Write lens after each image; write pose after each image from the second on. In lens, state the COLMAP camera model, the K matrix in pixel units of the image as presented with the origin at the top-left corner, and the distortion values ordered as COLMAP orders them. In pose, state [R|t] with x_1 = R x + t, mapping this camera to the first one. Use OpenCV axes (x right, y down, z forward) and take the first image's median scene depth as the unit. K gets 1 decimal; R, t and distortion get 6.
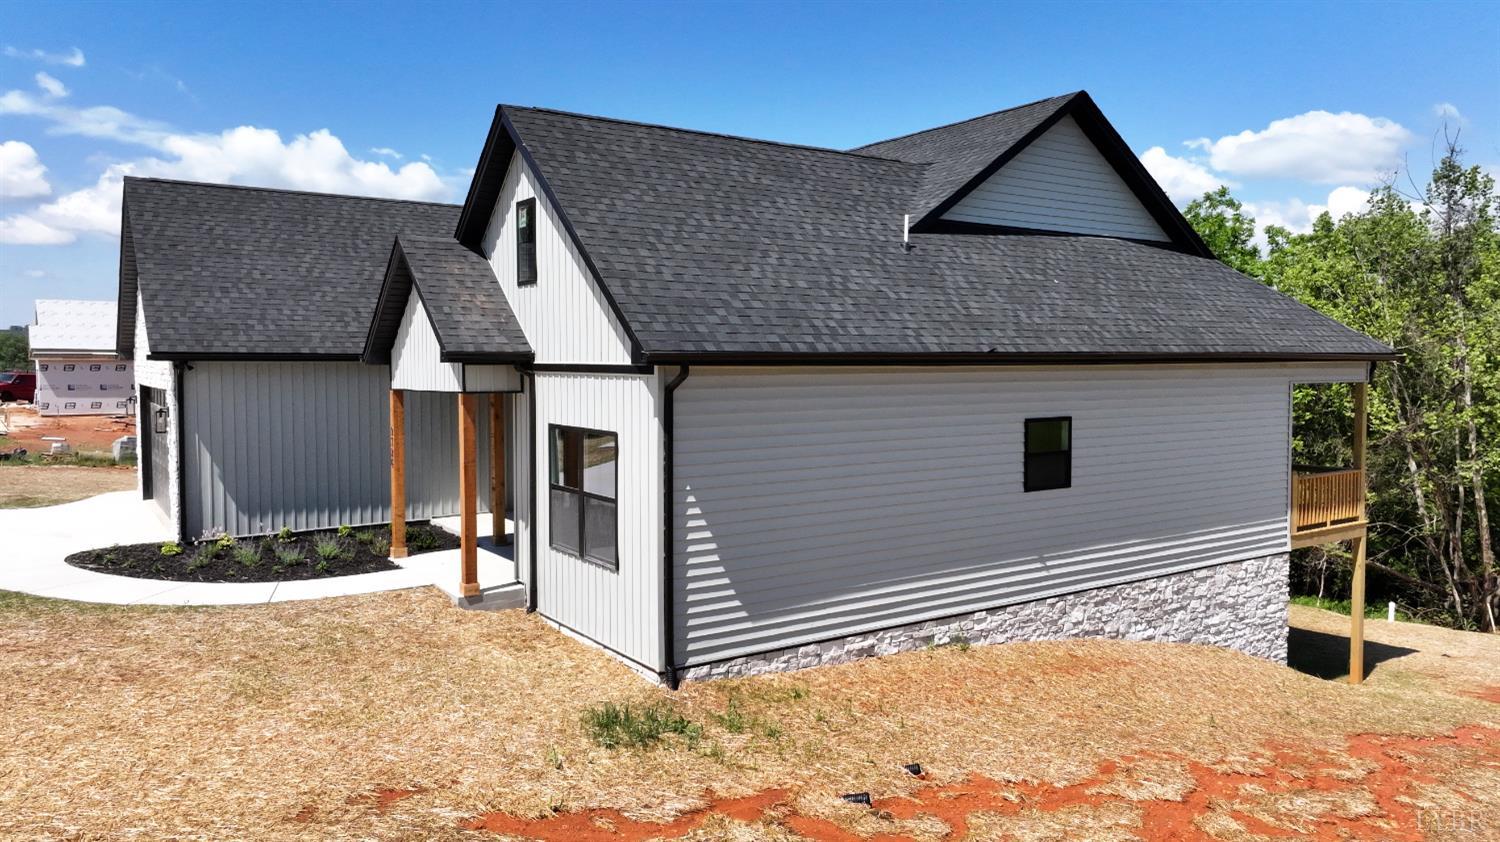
lens RADIAL K [[1057.2, 0, 758.8], [0, 1057.2, 414.5], [0, 0, 1]] dist [-0.000659, 0.014357]
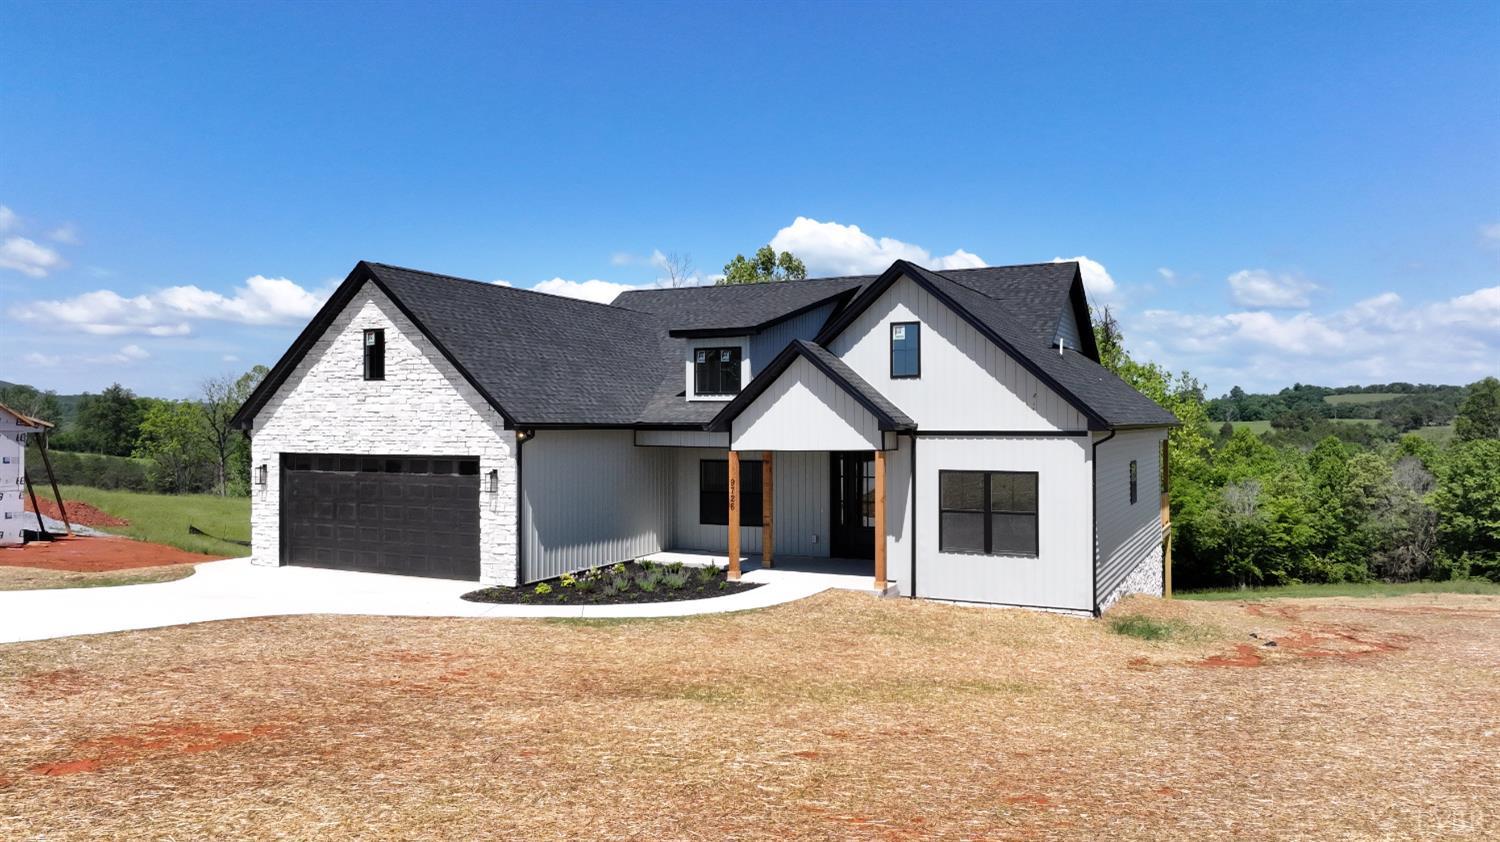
lens RADIAL K [[1057.2, 0, 758.9], [0, 1057.2, 413.3], [0, 0, 1]] dist [-0.000659, 0.014357]
pose [[0.873134, 0.002813, 0.487472, -1.144757], [0.026708, 0.998205, -0.053598, 0.002259], [-0.486748, 0.059818, 0.871492, -0.203834]]
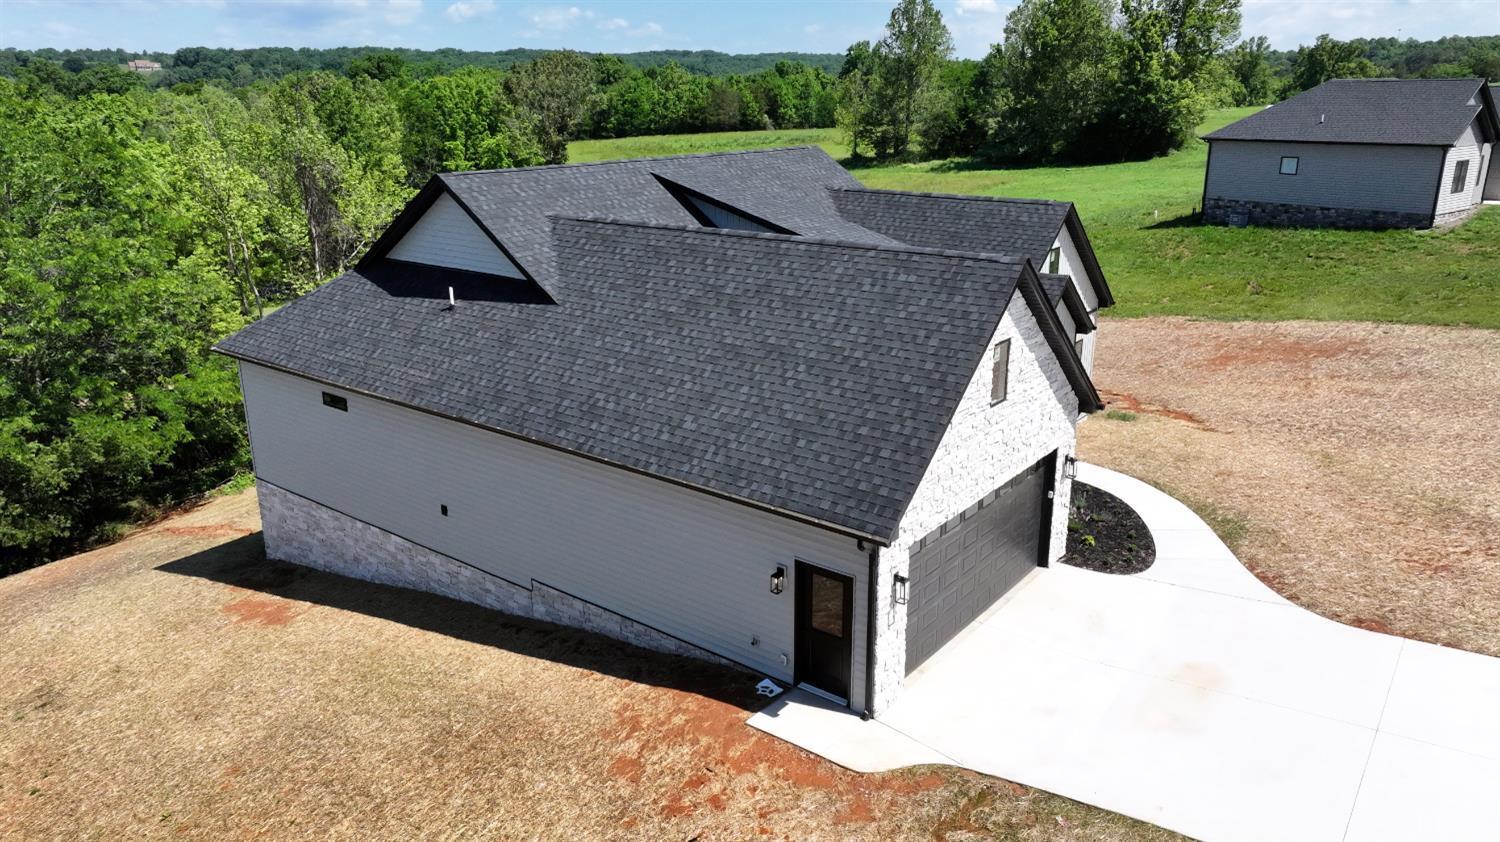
lens RADIAL K [[1057.2, 0, 762.0], [0, 1057.2, 411.6], [0, 0, 1]] dist [-0.000659, 0.014357]
pose [[-0.312303, -0.278791, 0.908153, -1.955372], [0.051624, 0.949575, 0.309260, -0.558509], [-0.948579, 0.143465, -0.282163, 2.146691]]
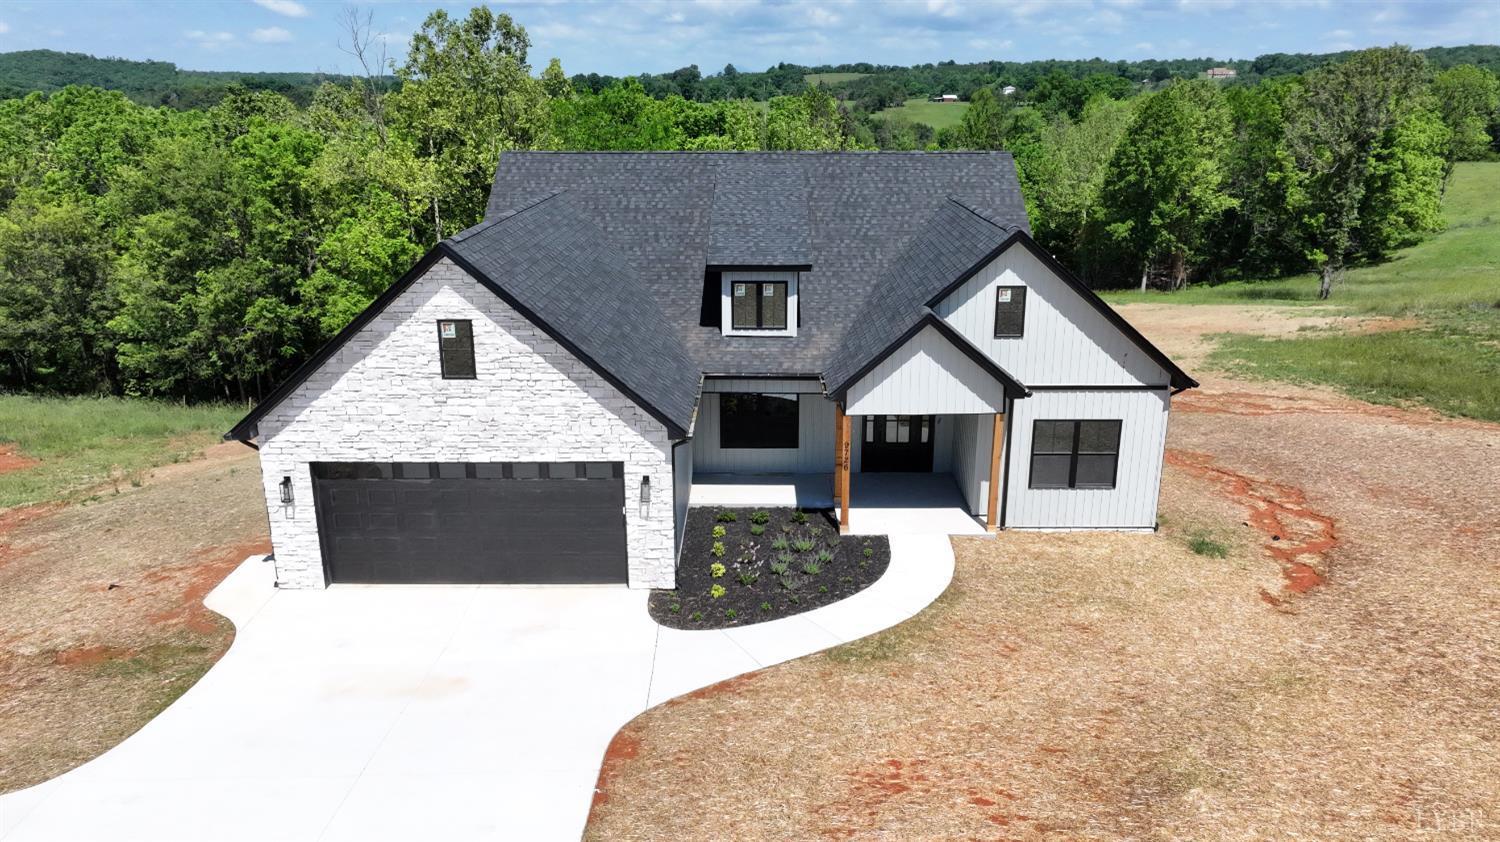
lens RADIAL K [[1057.2, 0, 757.3], [0, 1057.2, 412.7], [0, 0, 1]] dist [-0.000659, 0.014357]
pose [[0.567170, -0.238184, 0.788407, -1.743996], [0.043597, 0.964610, 0.260054, -0.451254], [-0.822446, -0.113123, 0.557482, 0.412933]]
